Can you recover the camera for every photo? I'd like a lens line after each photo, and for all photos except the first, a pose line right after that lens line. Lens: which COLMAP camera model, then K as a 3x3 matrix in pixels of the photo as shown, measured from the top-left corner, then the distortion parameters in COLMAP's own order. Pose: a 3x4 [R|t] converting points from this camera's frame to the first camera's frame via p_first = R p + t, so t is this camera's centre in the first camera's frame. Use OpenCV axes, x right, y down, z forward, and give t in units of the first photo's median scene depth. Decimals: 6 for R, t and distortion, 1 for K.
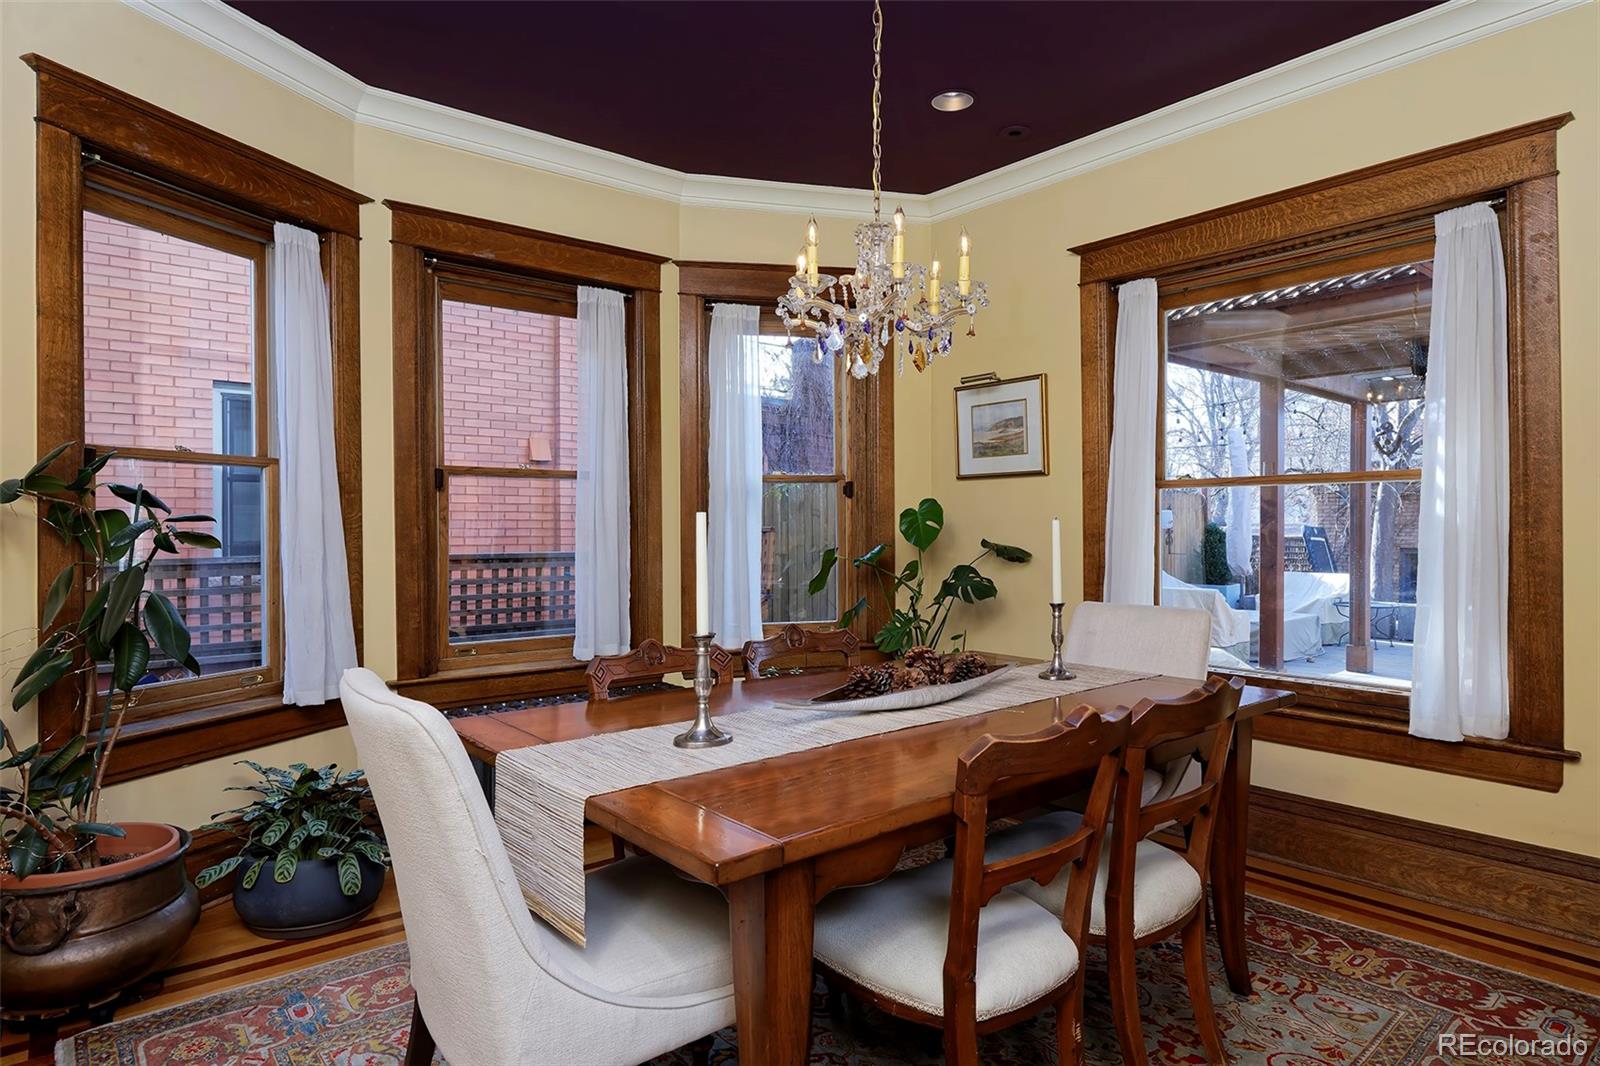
lens RADIAL K [[895.4, 0, 801.1], [0, 895.4, 528.3], [0, 0, 1]] dist [-0.001970, -0.000334]
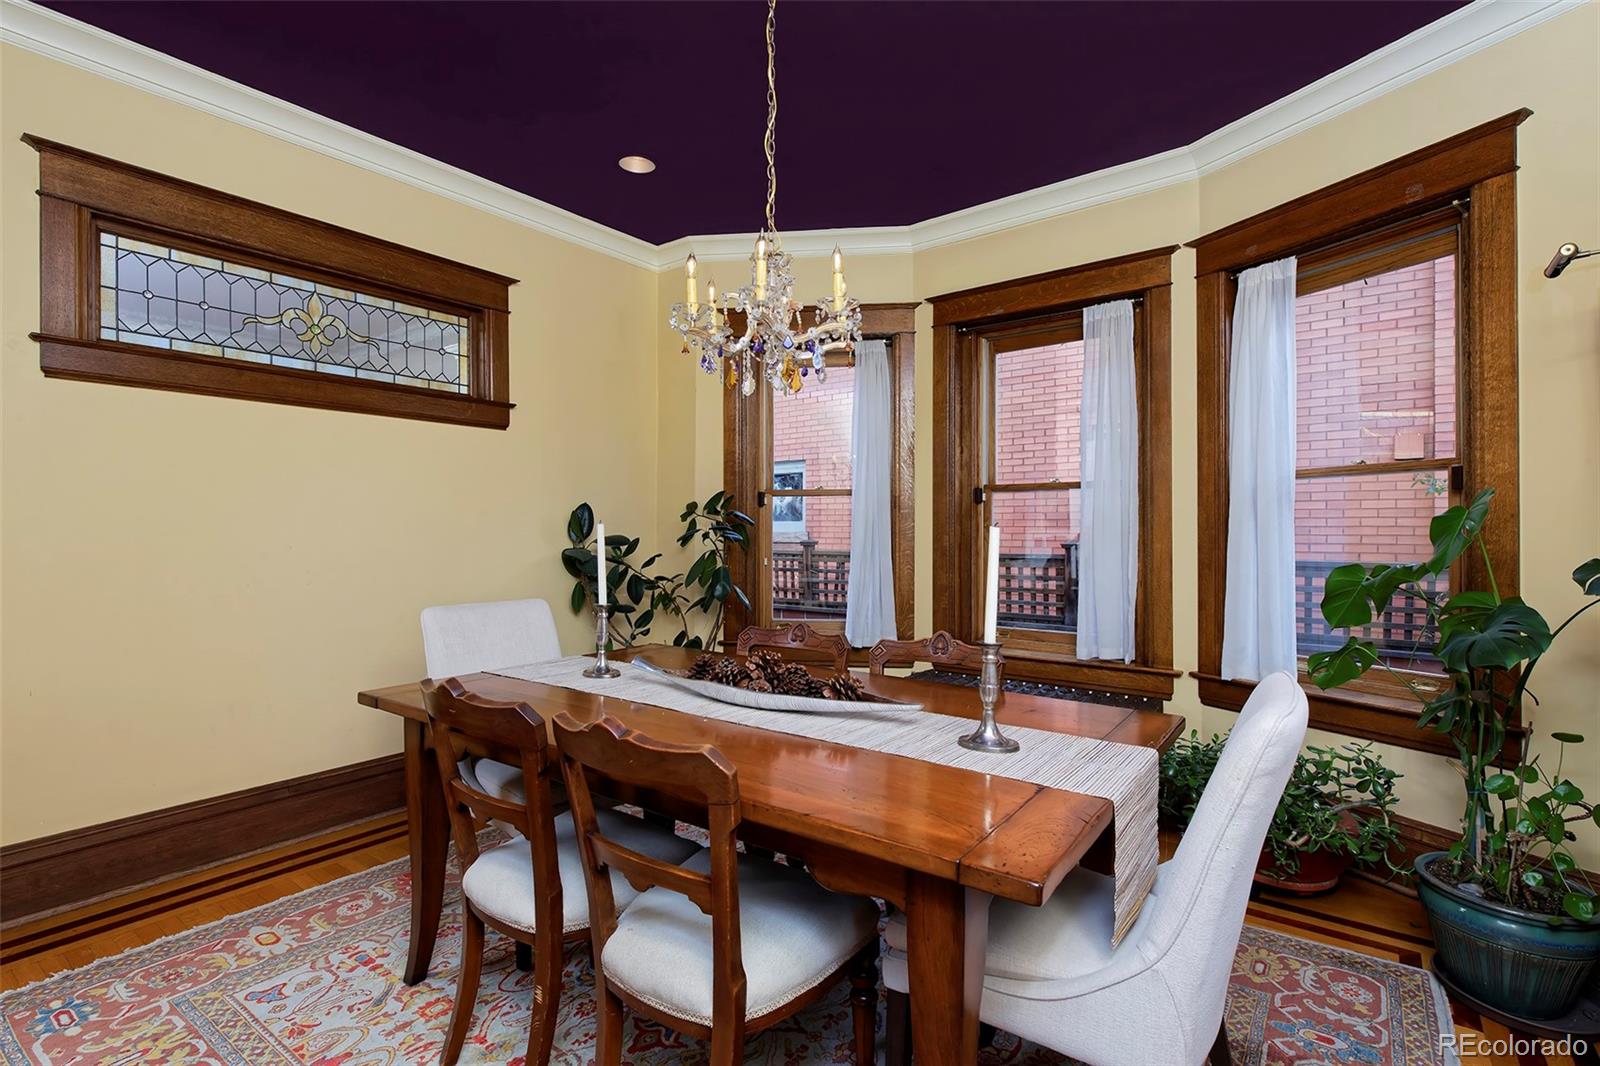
lens RADIAL K [[733.4, 0, 801.2], [0, 733.4, 523.4], [0, 0, 1]] dist [-0.000102, 0.000324]
pose [[0.202868, 0.006834, -0.979182, 0.578961], [-0.012735, 0.999909, 0.004341, -0.015939], [0.979123, 0.011589, 0.202936, 0.534157]]
